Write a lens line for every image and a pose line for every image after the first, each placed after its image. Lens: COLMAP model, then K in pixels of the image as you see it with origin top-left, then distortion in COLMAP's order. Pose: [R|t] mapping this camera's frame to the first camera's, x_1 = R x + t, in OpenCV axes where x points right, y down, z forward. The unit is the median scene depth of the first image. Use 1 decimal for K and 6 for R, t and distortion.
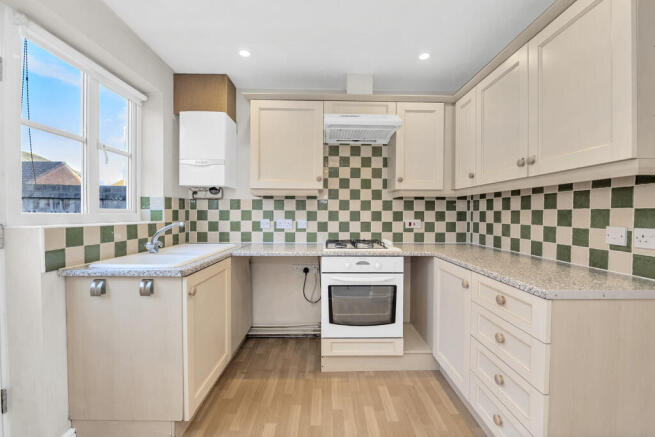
lens RADIAL K [[263.6, 0, 332.0], [0, 263.6, 217.0], [0, 0, 1]] dist [-0.015005, -0.000738]
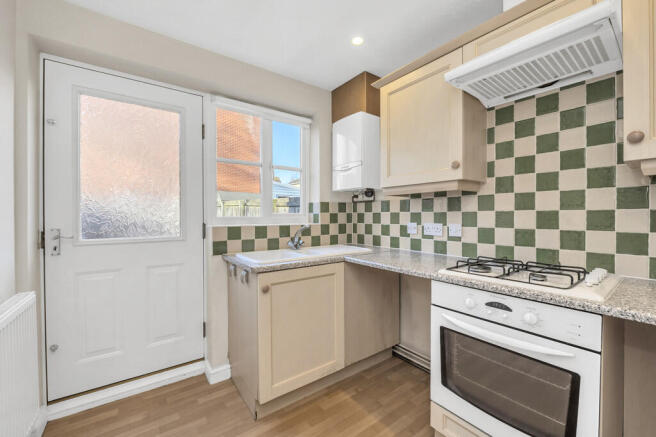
lens RADIAL K [[264.0, 0, 329.5], [0, 264.0, 218.4], [0, 0, 1]] dist [-0.015005, -0.000738]
pose [[0.585593, 0.003048, -0.810600, 0.295297], [-0.004965, 0.999988, 0.000174, -0.005202], [0.810590, 0.003922, 0.585600, 0.328786]]
